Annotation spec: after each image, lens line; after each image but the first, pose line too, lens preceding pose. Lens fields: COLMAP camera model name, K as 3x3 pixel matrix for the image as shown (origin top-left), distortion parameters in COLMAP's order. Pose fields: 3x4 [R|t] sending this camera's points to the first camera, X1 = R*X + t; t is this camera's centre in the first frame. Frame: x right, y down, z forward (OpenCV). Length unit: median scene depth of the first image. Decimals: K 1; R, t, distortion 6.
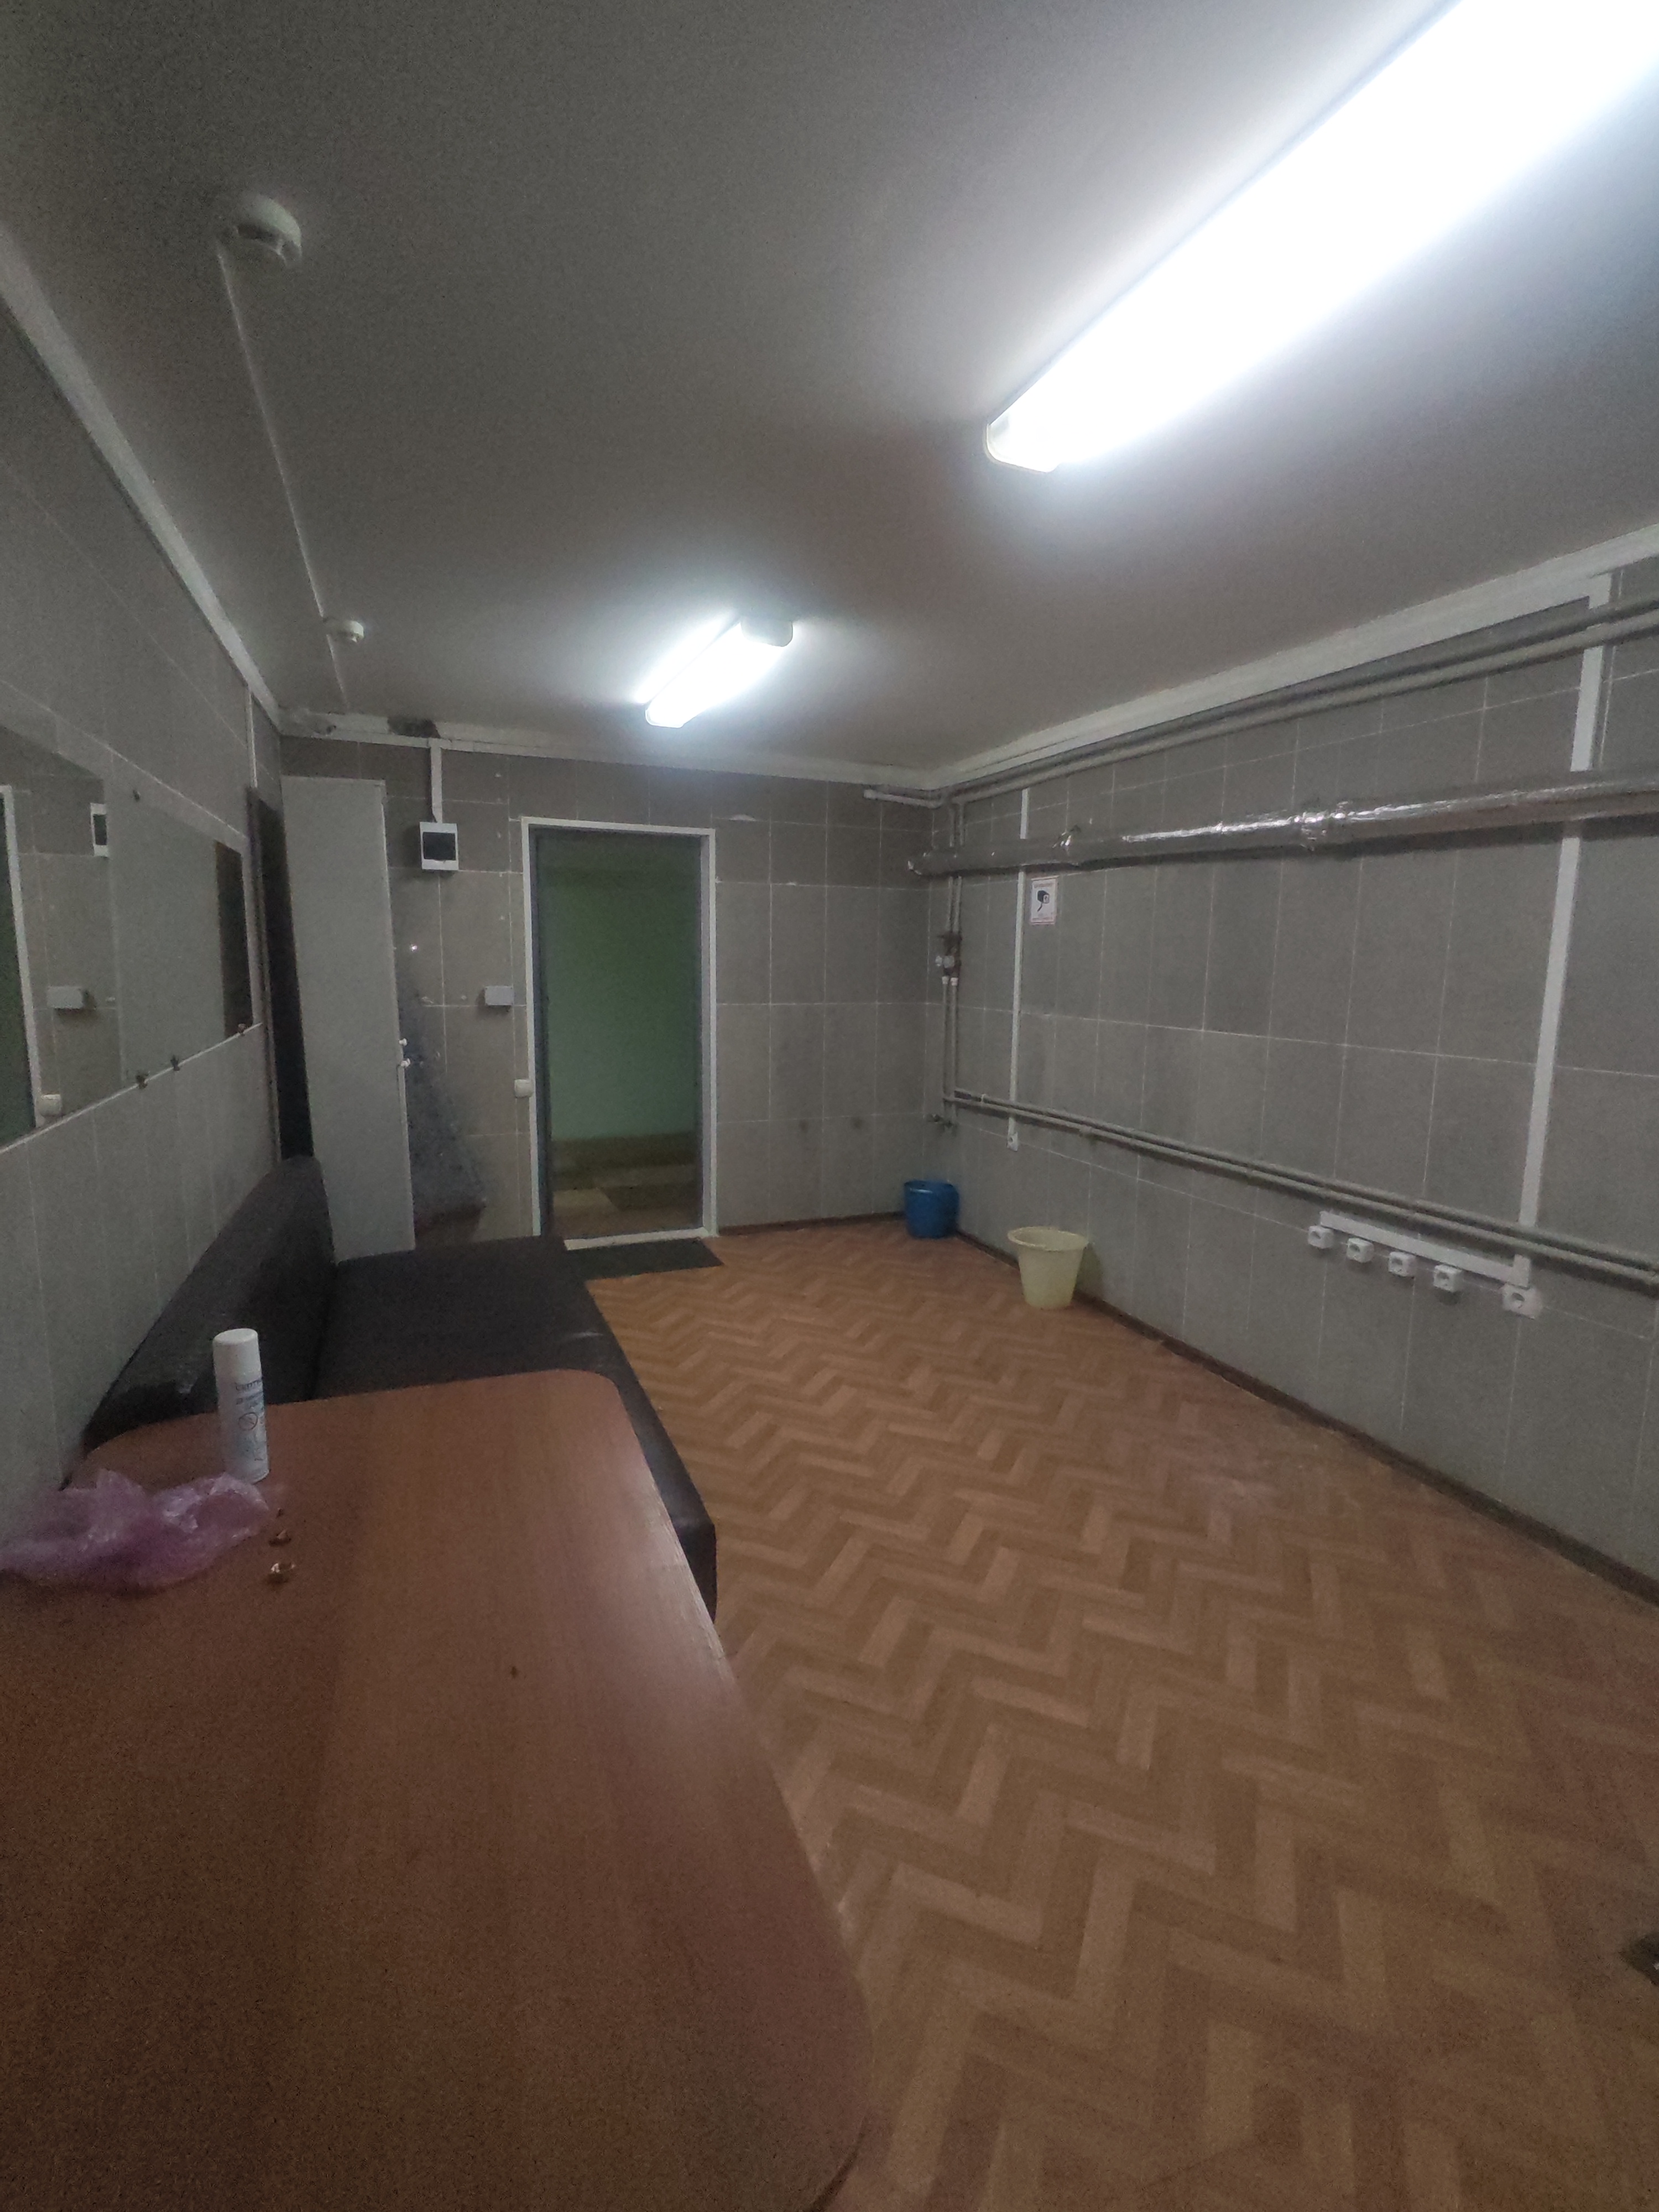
lens RADIAL K [[1013.1, 0, 832.7], [0, 1013.1, 1100.2], [0, 0, 1]] dist [-0.004027, 0.003295]
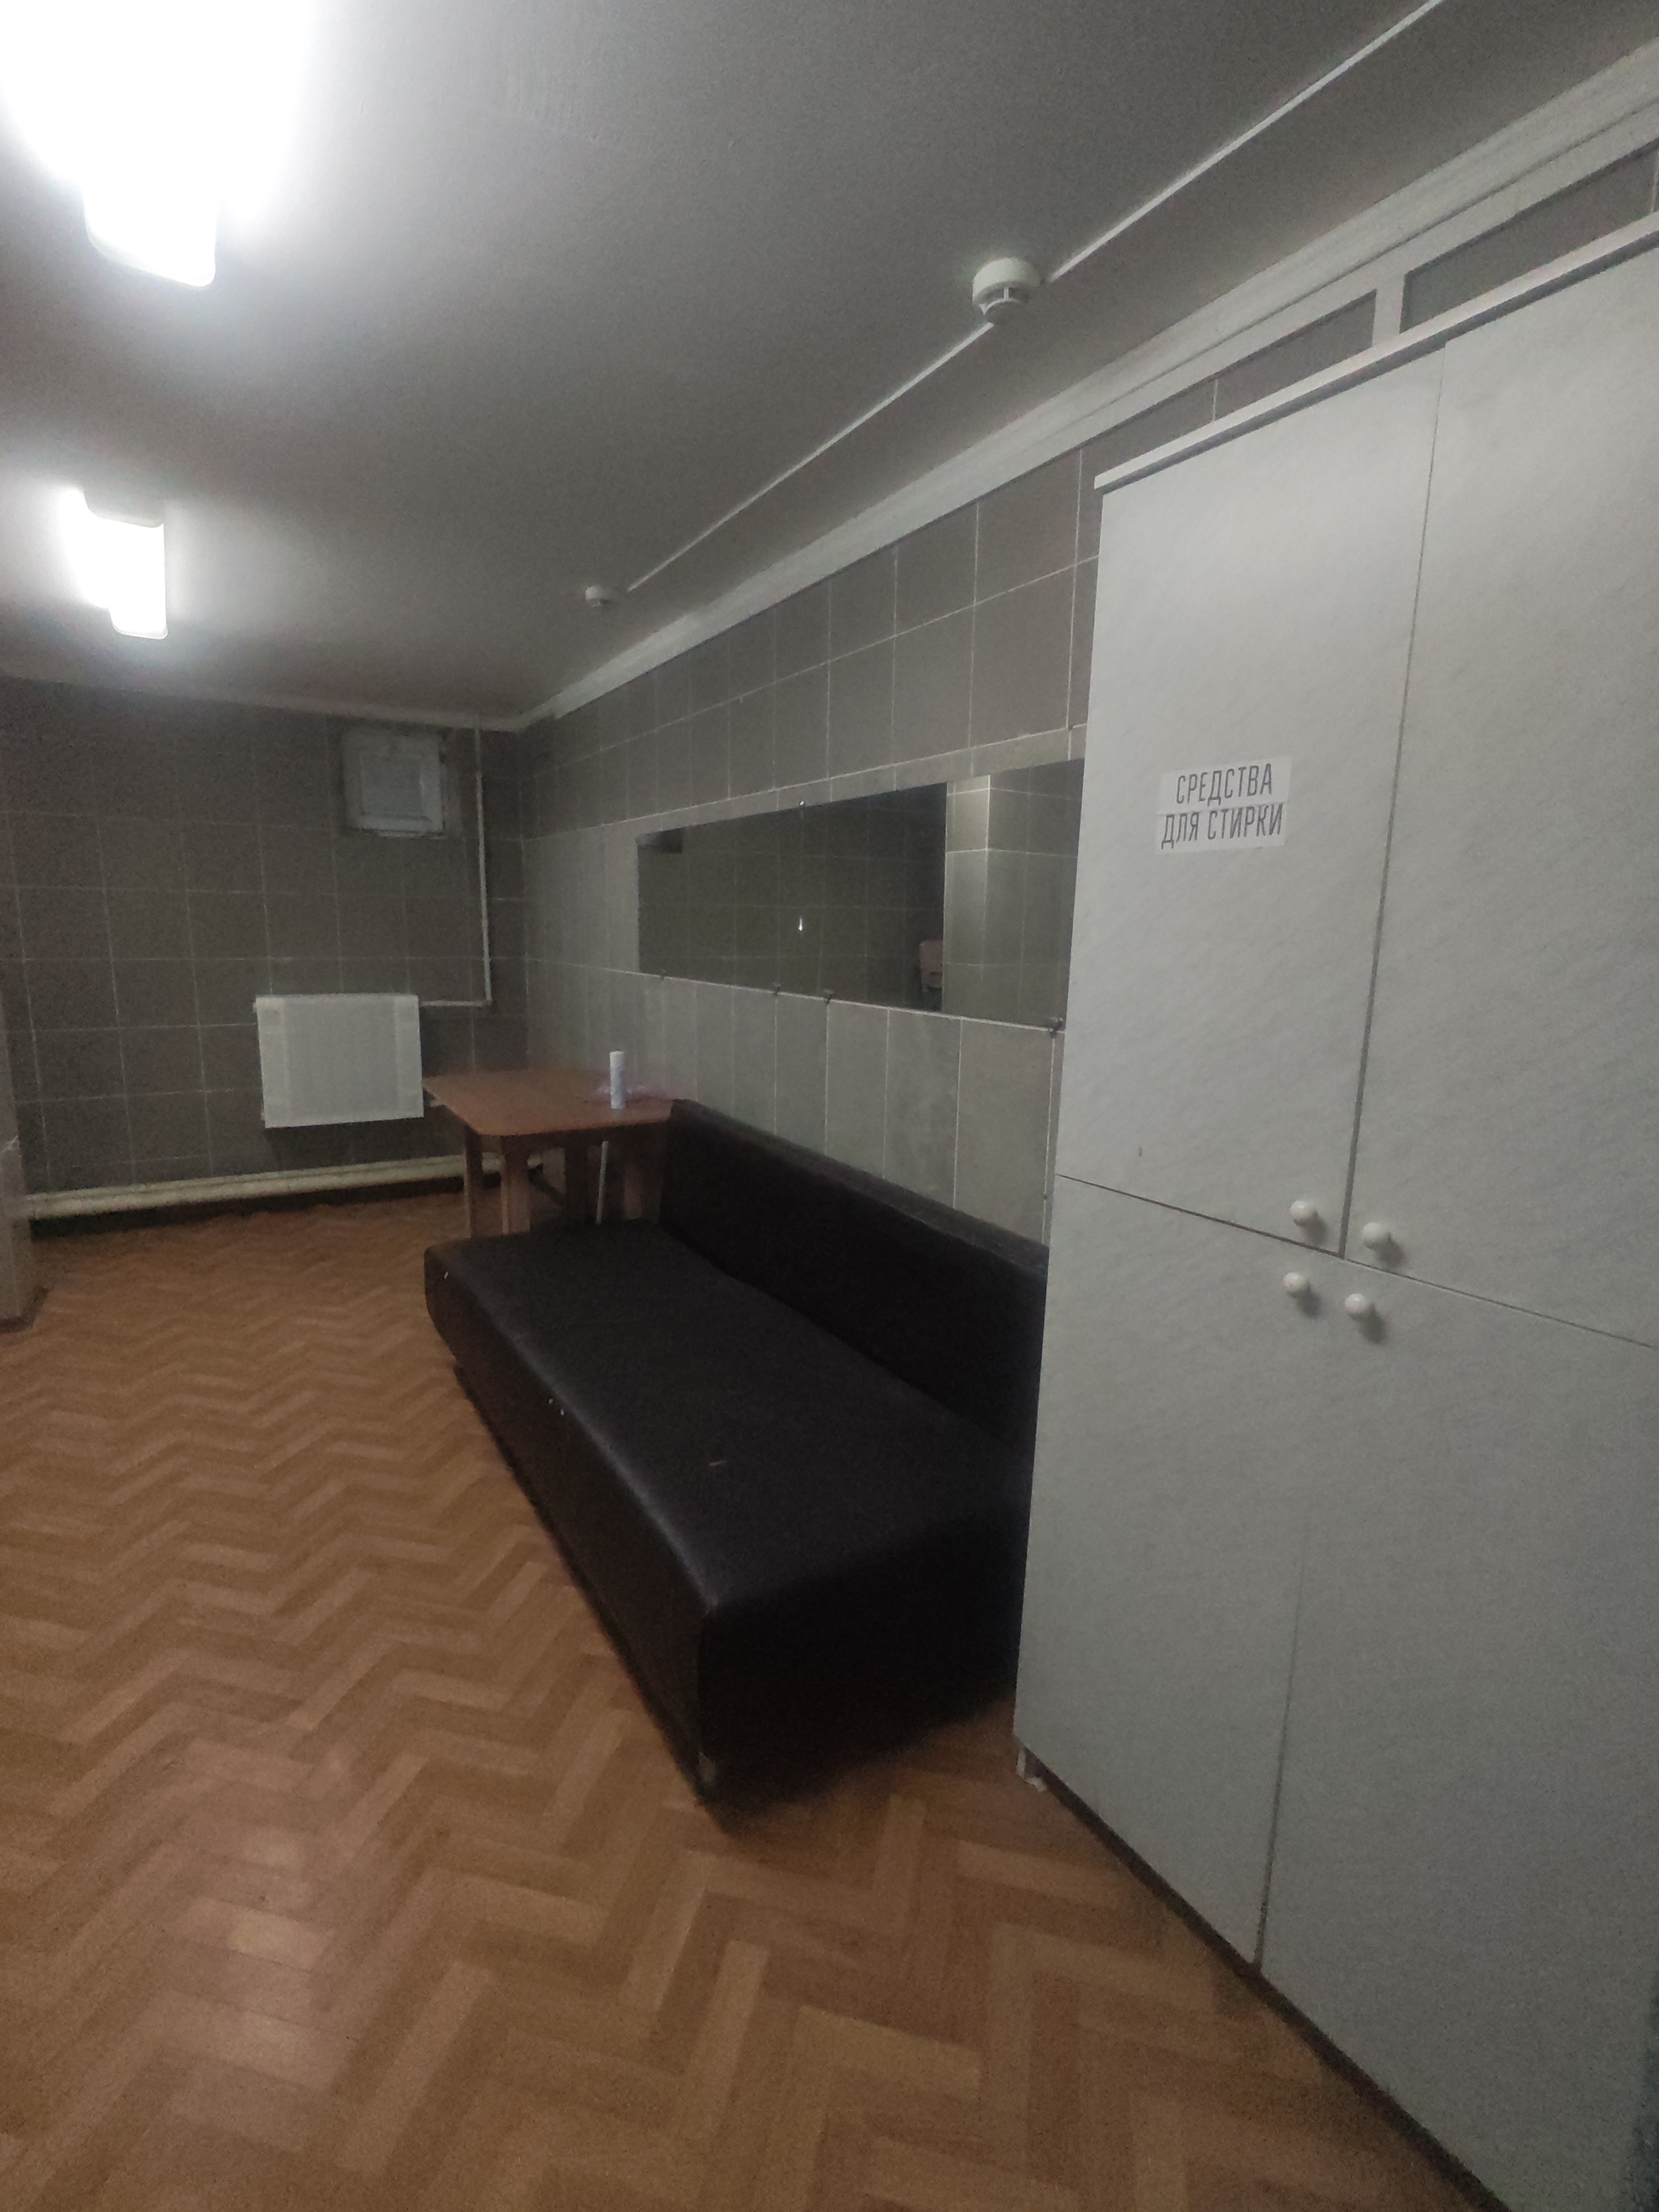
lens RADIAL K [[1013.1, 0, 831.4], [0, 1013.1, 1100.0], [0, 0, 1]] dist [-0.004027, 0.003295]
pose [[-0.984941, -0.000994, -0.172887, -0.328734], [-0.054675, 0.950455, 0.306017, -0.242384], [0.164017, 0.310861, -0.936196, 1.743260]]
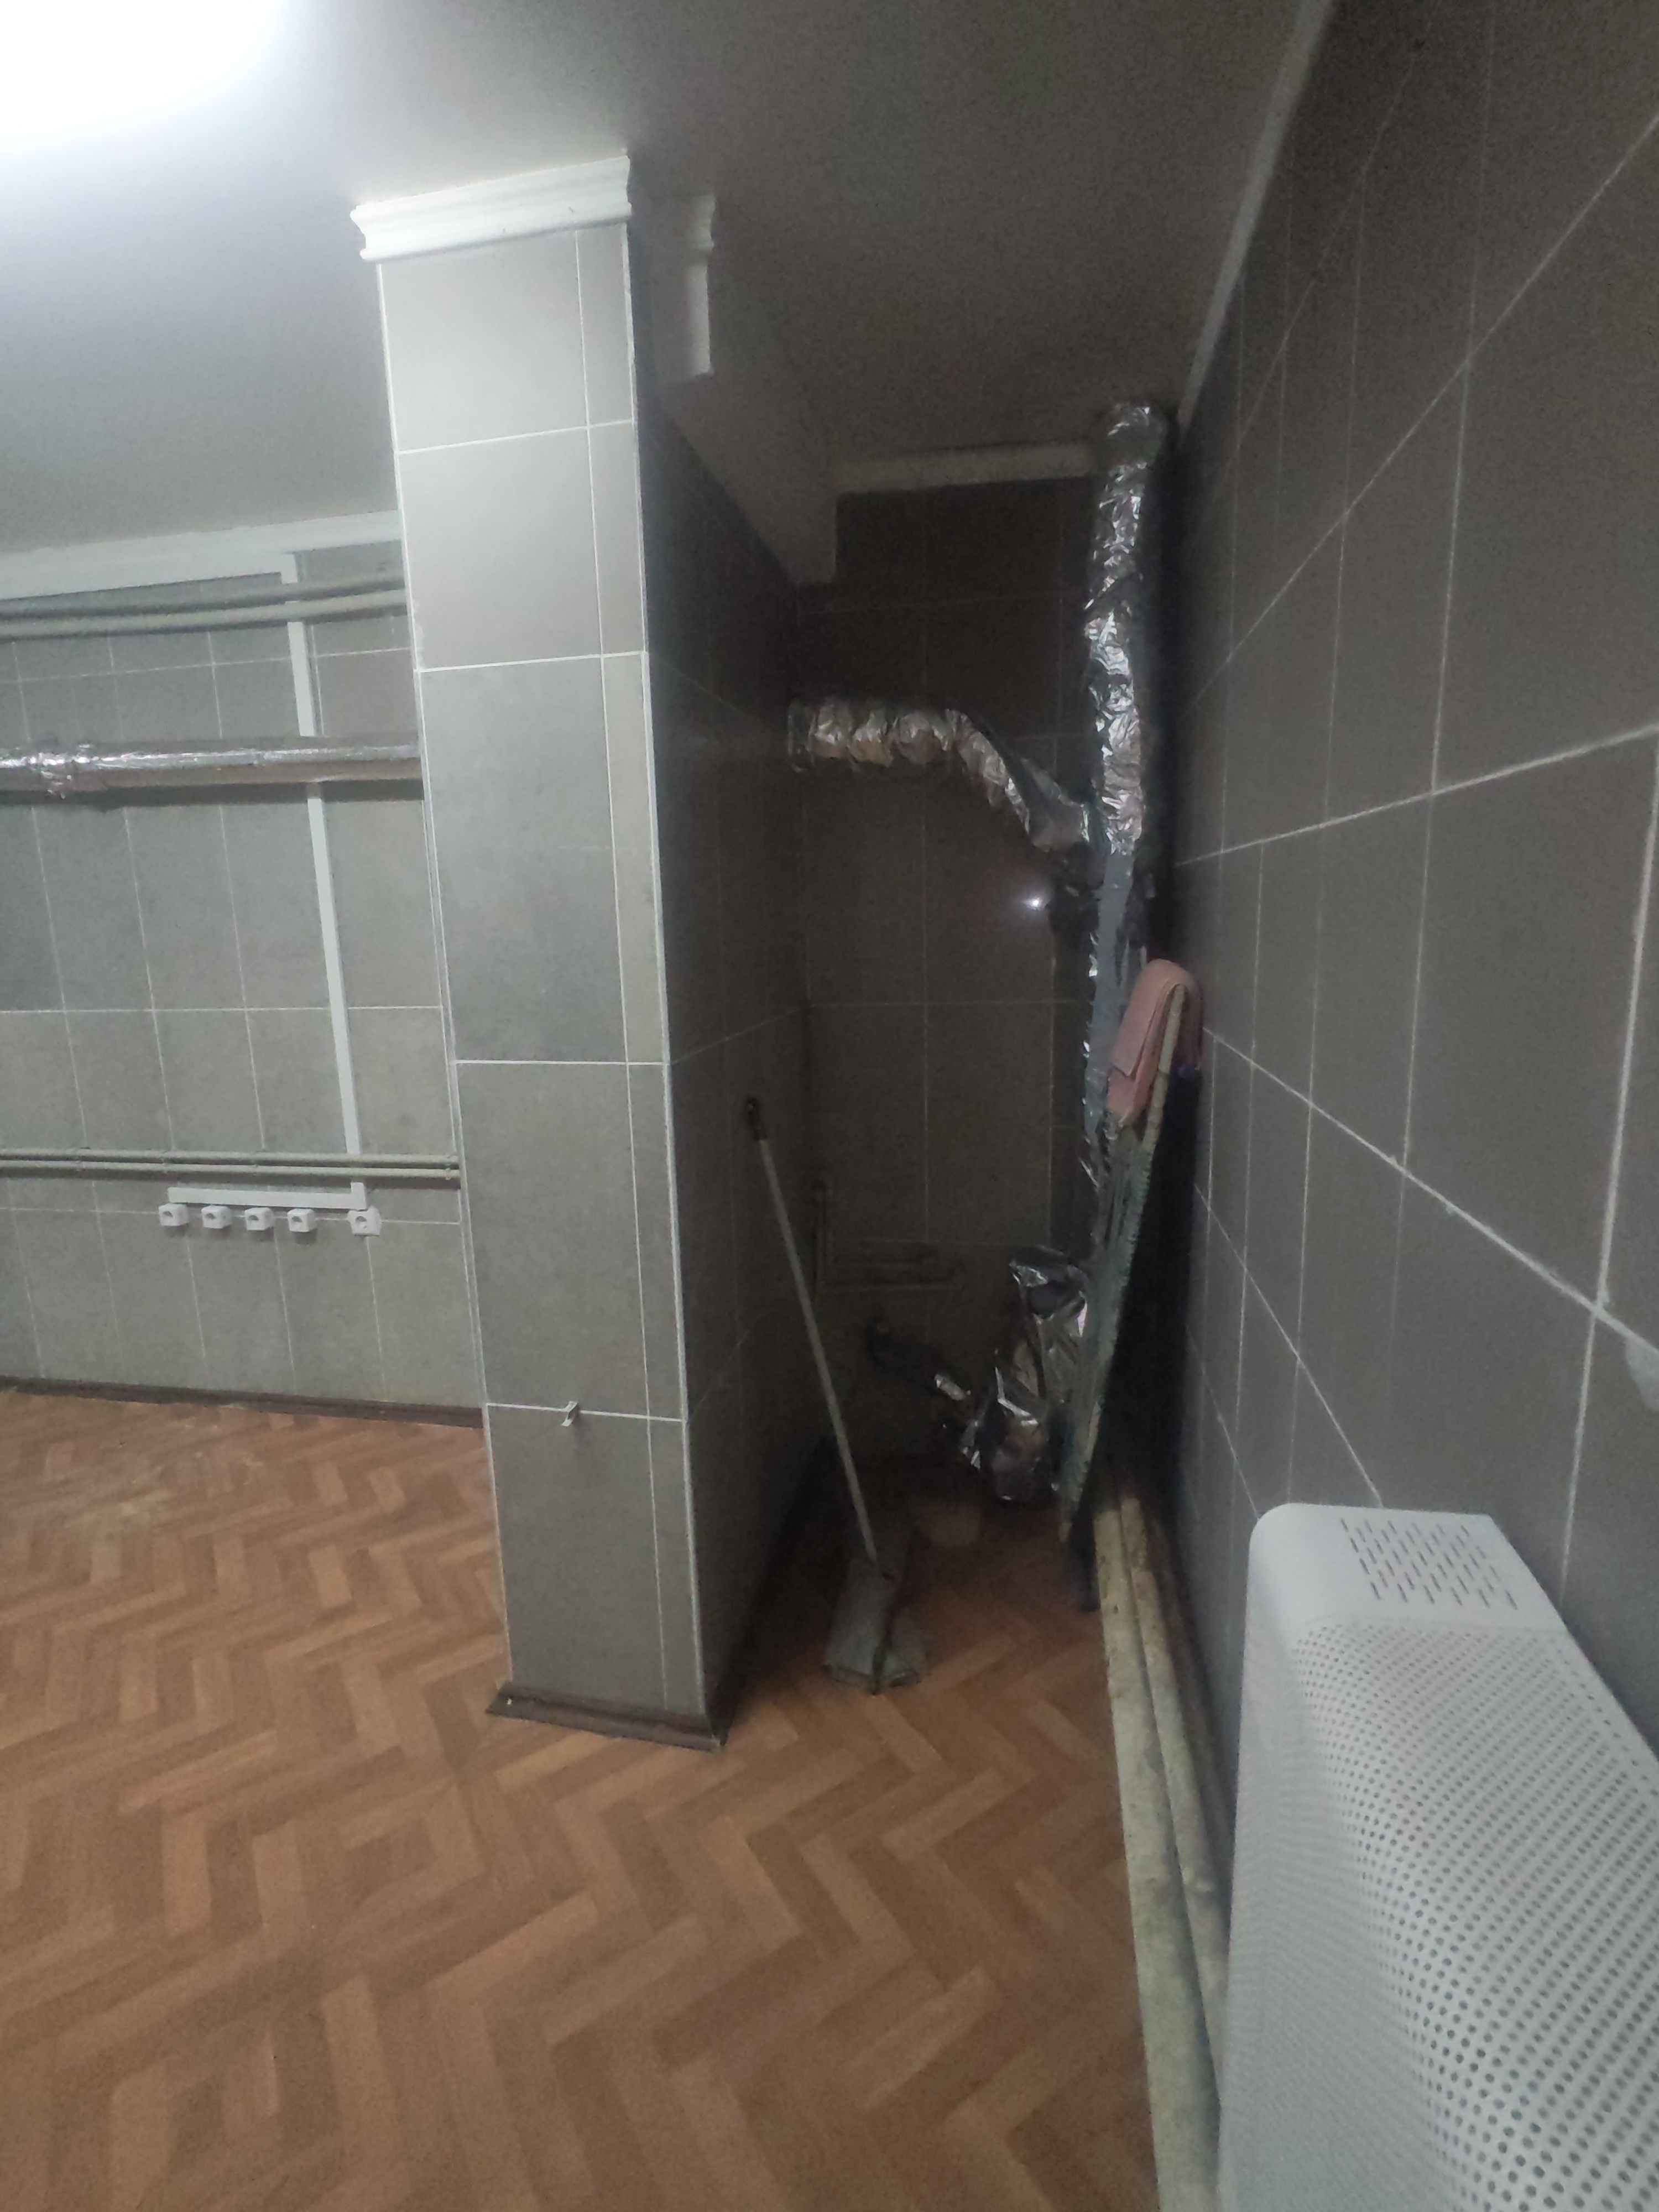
lens RADIAL K [[1013.1, 0, 826.5], [0, 1013.1, 1100.3], [0, 0, 1]] dist [-0.004027, 0.003295]
pose [[0.543646, -0.179375, 0.819923, 0.064931], [0.151438, 0.981826, 0.114384, 0.016224], [-0.825540, 0.061984, 0.560930, -0.042060]]
